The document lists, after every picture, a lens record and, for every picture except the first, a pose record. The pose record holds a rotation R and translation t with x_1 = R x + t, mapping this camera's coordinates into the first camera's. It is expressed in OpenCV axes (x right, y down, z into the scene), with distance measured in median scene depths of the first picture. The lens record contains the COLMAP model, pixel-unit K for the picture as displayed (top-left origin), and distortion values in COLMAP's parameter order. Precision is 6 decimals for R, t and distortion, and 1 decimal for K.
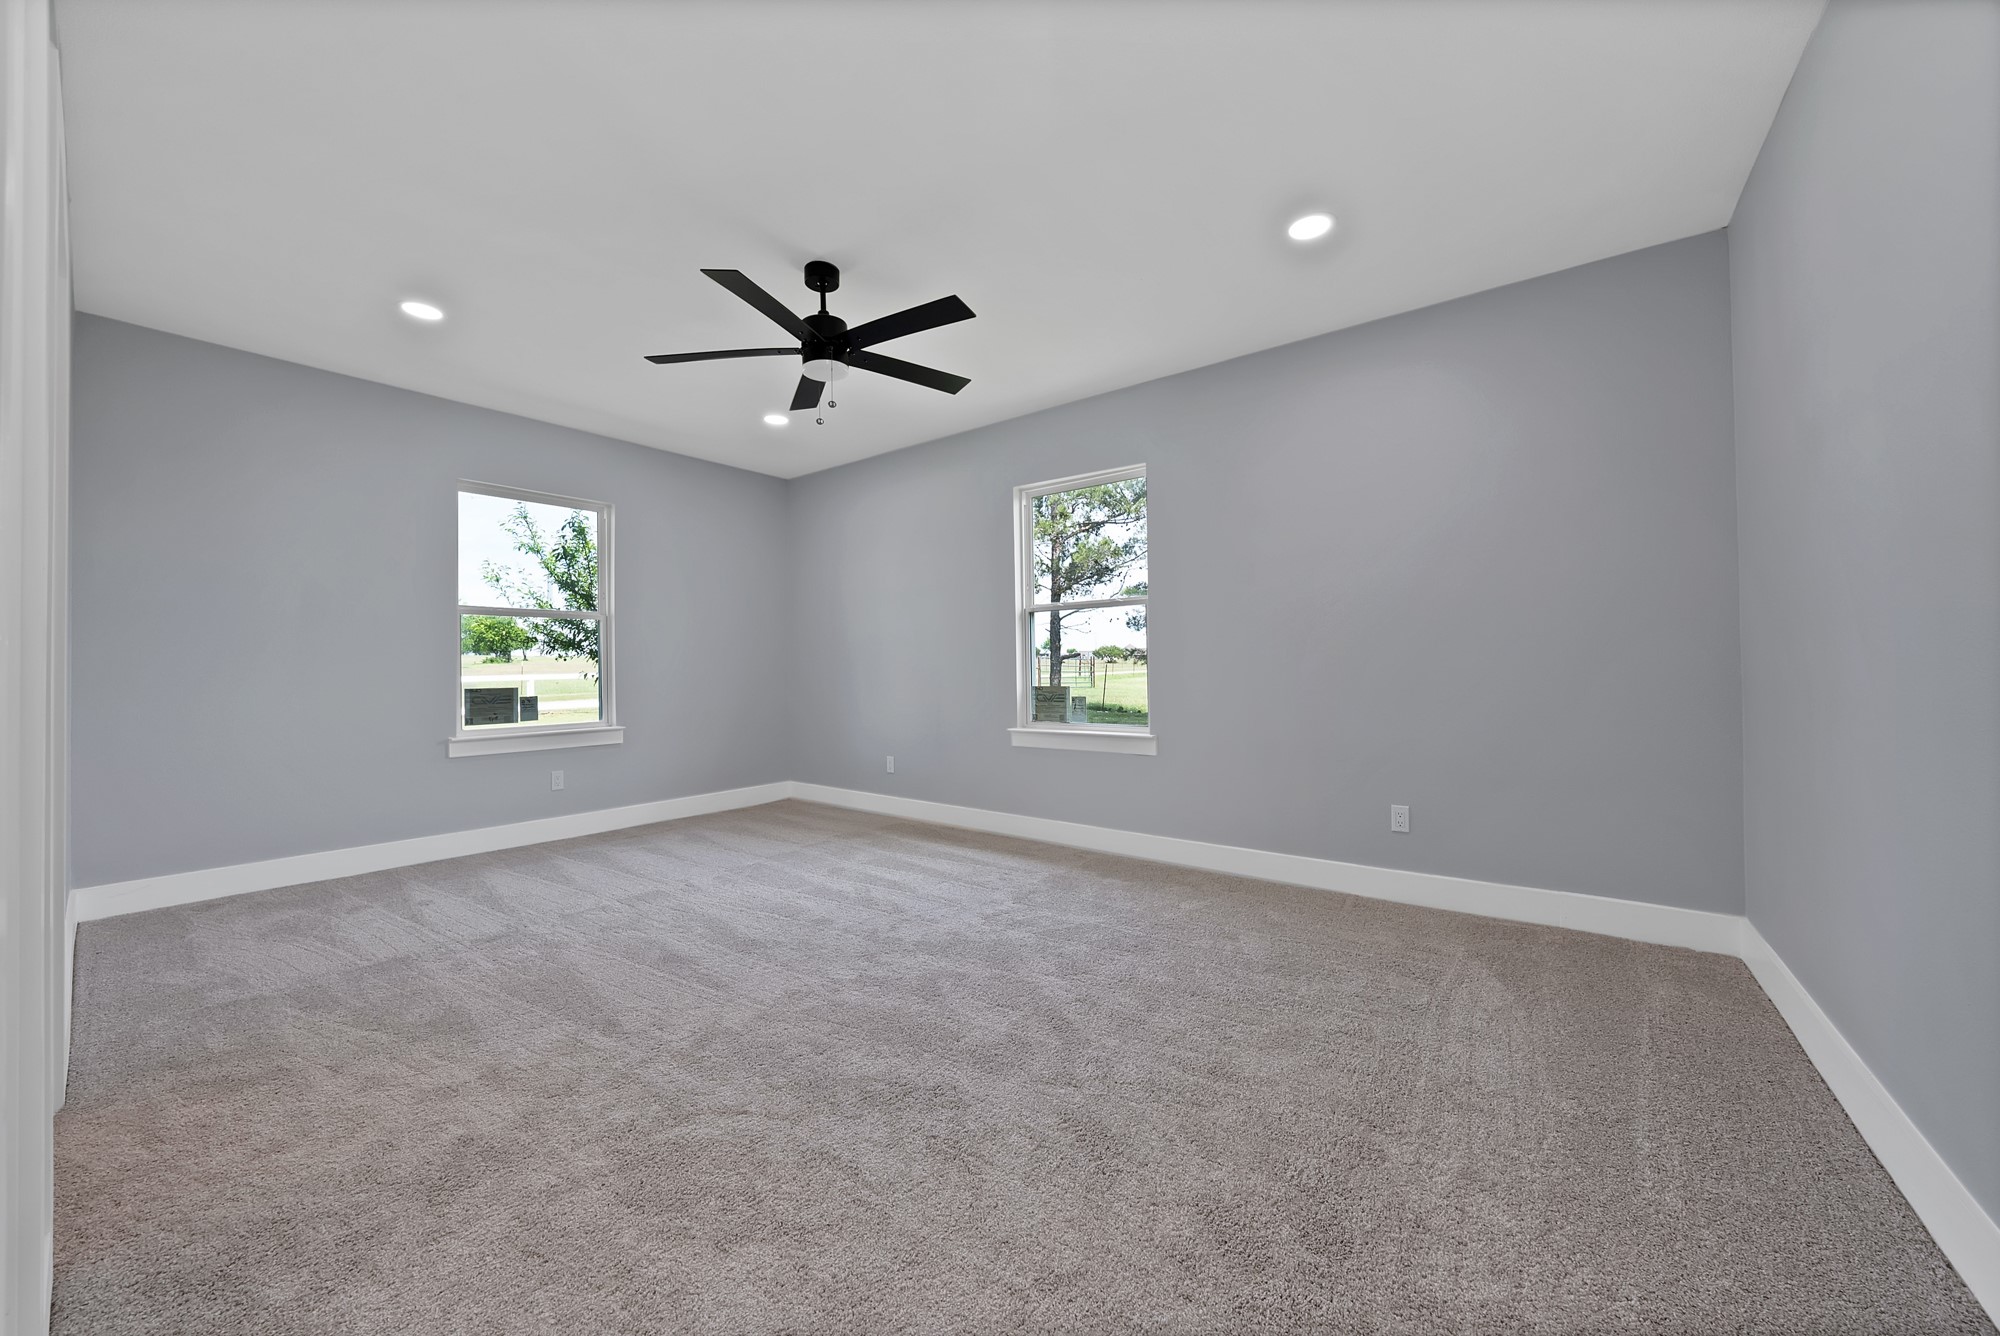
lens RADIAL K [[710.8, 0, 995.6], [0, 710.8, 672.4], [0, 0, 1]] dist [-0.001216, 0.000026]
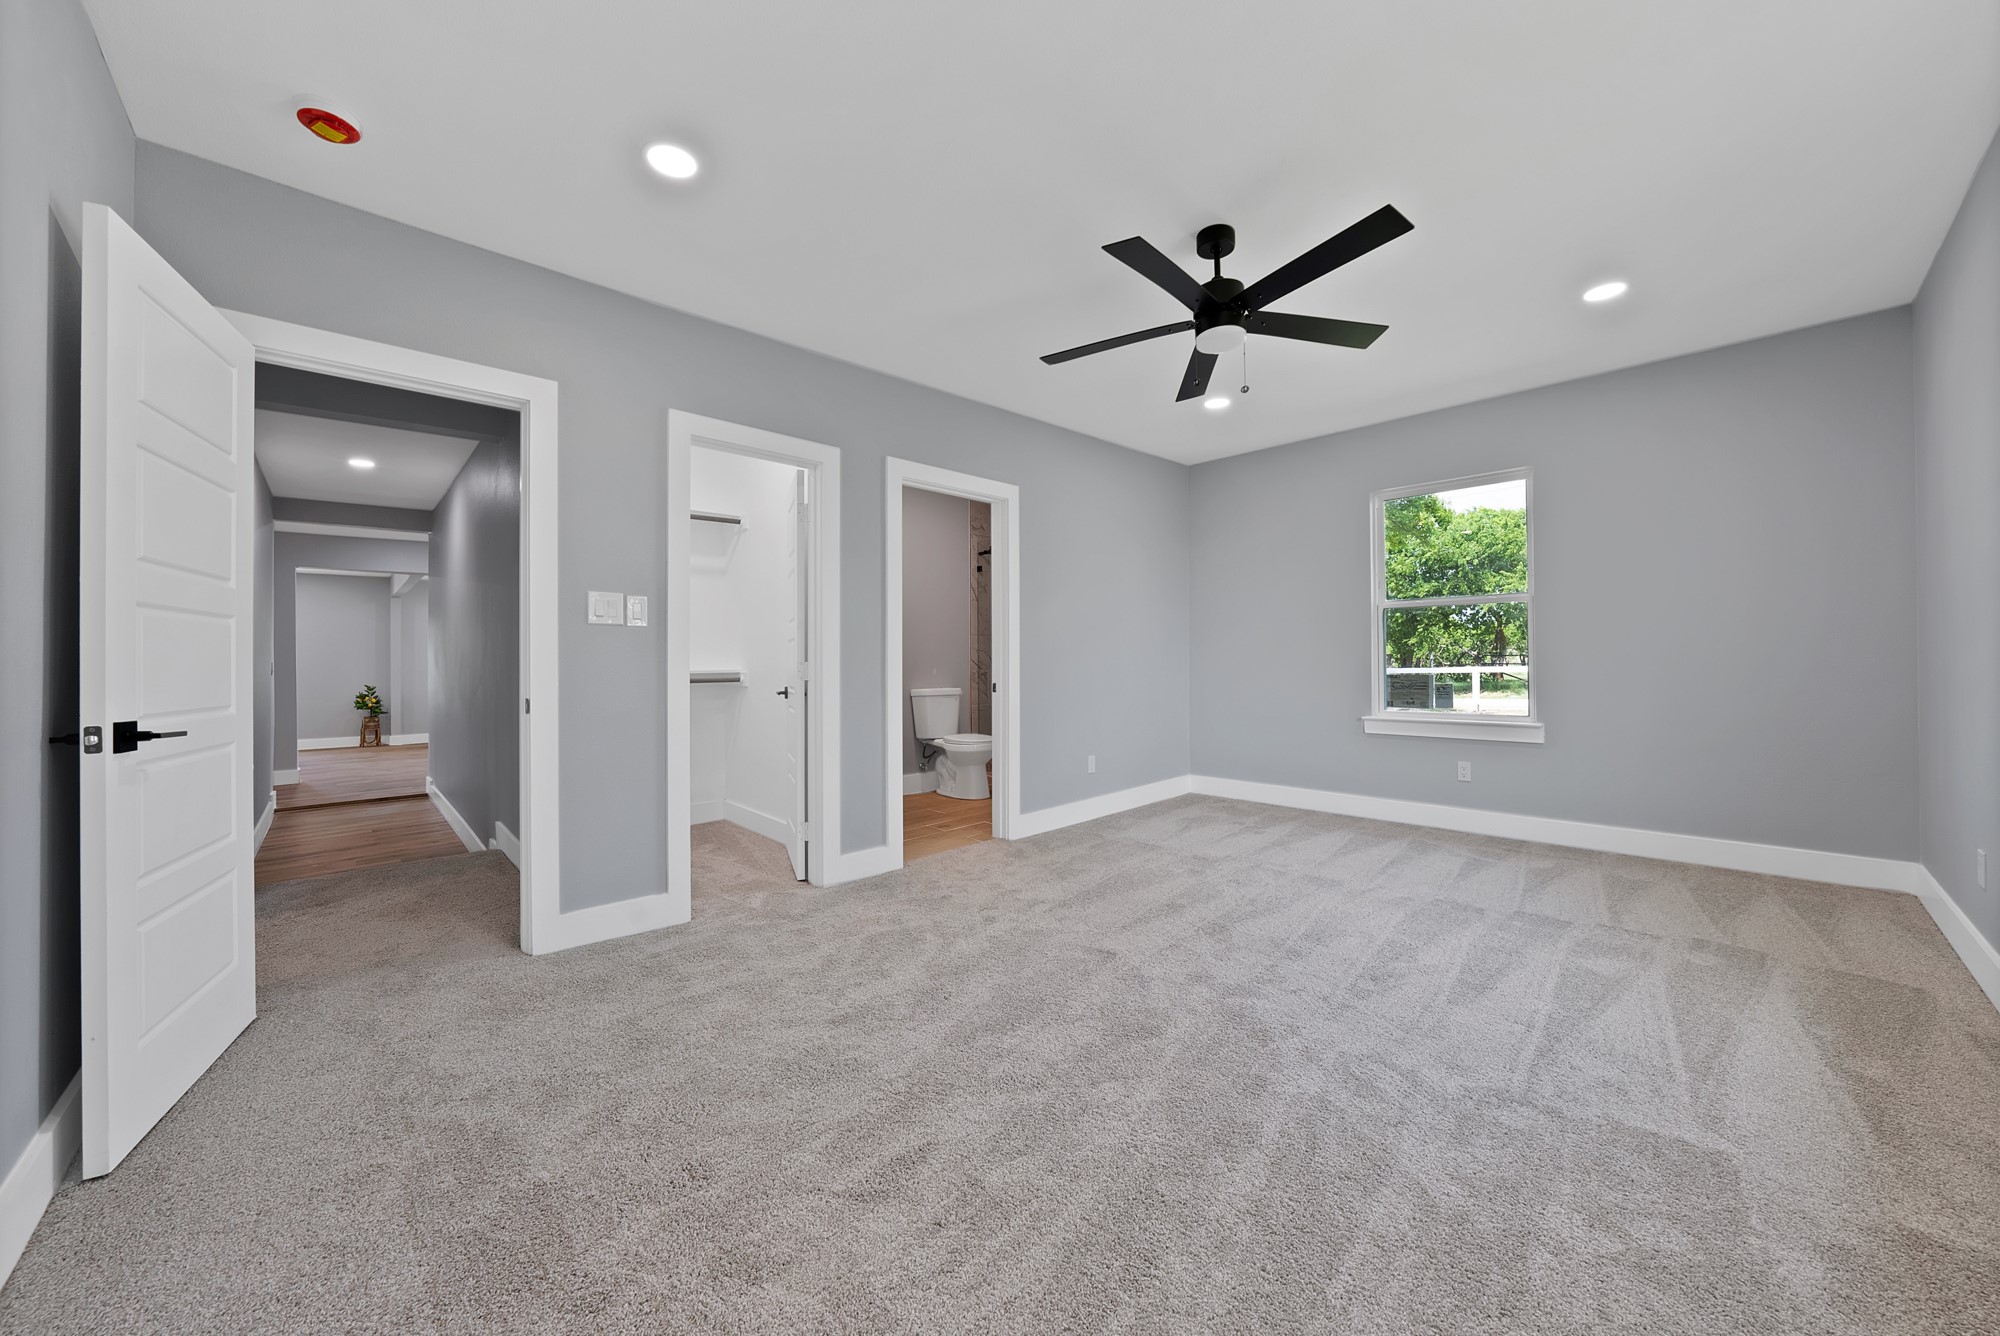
lens RADIAL K [[710.8, 0, 1004.2], [0, 710.8, 660.7], [0, 0, 1]] dist [-0.001216, 0.000026]
pose [[-0.147410, 0.002379, -0.989073, 0.663692], [0.010889, 0.999940, 0.000782, -0.010416], [0.989015, -0.010655, -0.147428, 0.783913]]
